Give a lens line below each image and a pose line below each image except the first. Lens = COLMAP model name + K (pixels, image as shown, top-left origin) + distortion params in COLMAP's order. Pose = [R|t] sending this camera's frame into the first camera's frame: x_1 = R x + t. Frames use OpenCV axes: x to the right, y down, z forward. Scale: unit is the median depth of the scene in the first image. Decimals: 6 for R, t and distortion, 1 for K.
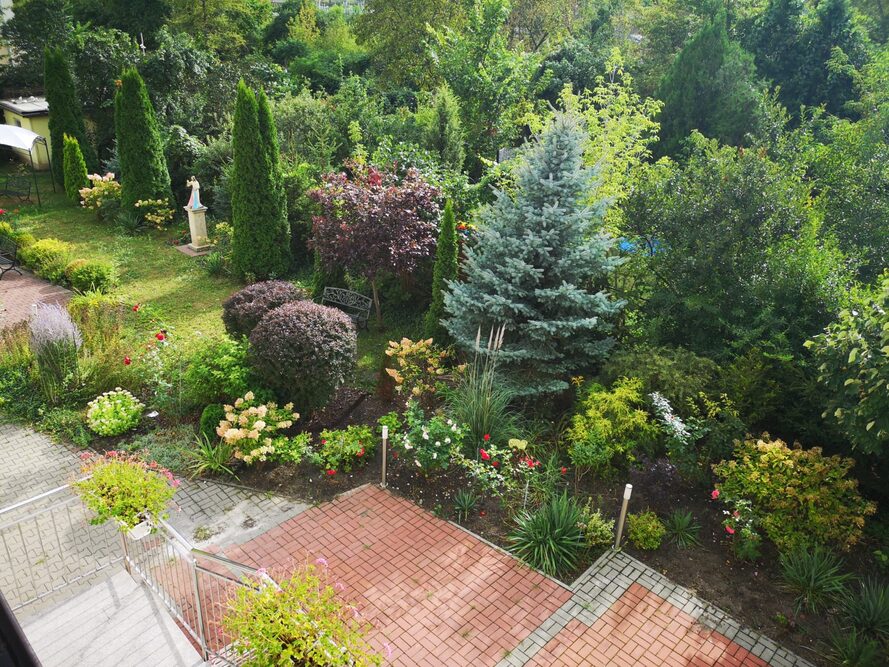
lens RADIAL K [[695.9, 0, 446.7], [0, 695.9, 333.5], [0, 0, 1]] dist [0.048536, -0.042100]
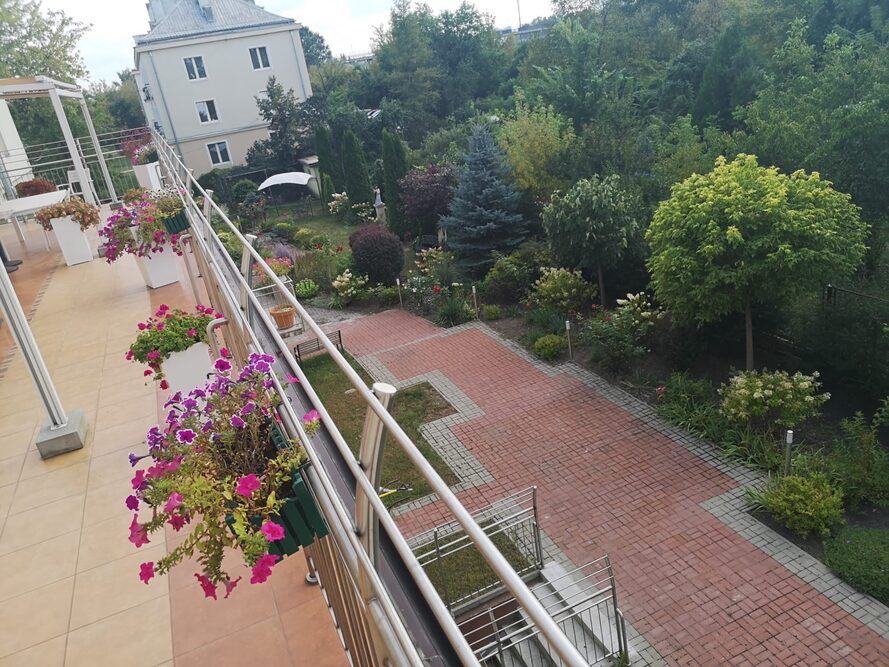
lens RADIAL K [[695.9, 0, 446.7], [0, 695.9, 333.5], [0, 0, 1]] dist [0.048536, -0.042100]
pose [[0.908894, -0.029167, -0.416005, 0.470703], [0.016108, 0.999262, -0.034867, 0.189132], [0.416715, 0.024989, 0.908694, -0.452045]]
